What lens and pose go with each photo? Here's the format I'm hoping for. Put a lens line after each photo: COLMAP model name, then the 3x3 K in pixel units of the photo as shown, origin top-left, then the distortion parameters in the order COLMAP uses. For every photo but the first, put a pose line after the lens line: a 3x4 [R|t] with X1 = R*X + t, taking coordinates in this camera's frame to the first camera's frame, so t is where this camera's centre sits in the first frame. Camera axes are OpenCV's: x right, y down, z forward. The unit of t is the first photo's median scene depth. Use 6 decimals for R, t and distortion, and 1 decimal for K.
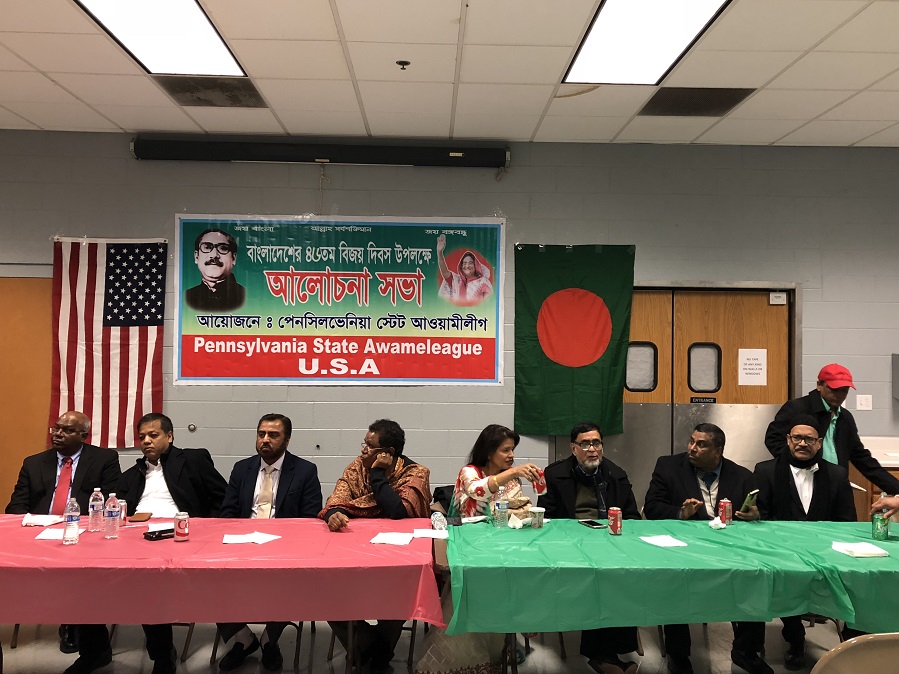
lens RADIAL K [[782.5, 0, 450.2], [0, 782.5, 339.4], [0, 0, 1]] dist [0.003654, -0.001457]
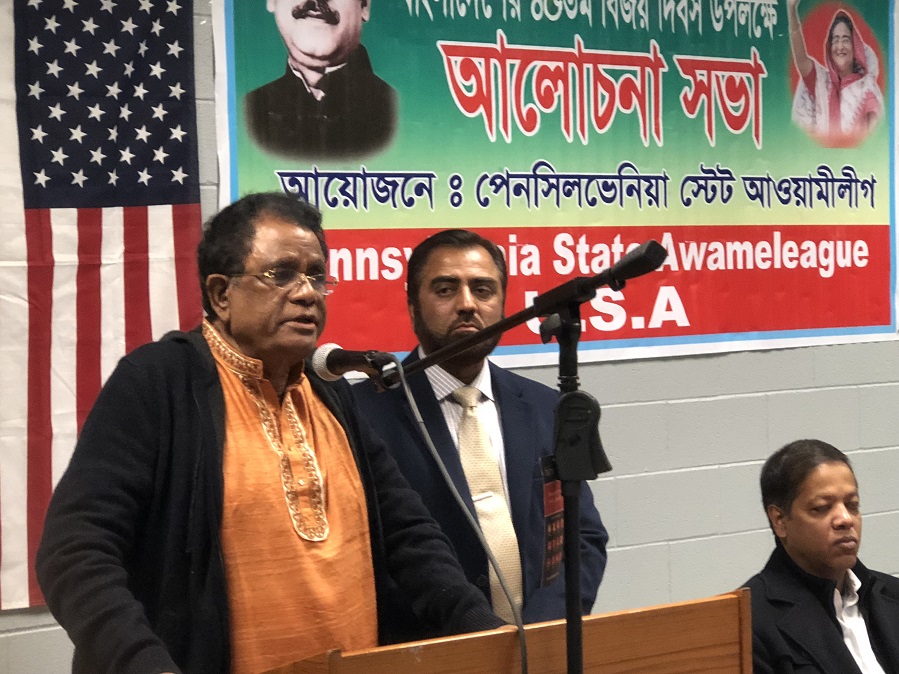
lens RADIAL K [[1950.7, 0, 449.5], [0, 1950.7, 335.7], [0, 0, 1]] dist [-0.008557, 0.000000]
pose [[0.836535, -0.048414, 0.545771, -0.705132], [0.024806, 0.998414, 0.050545, -0.001275], [-0.547352, -0.028744, 0.836409, 0.273034]]
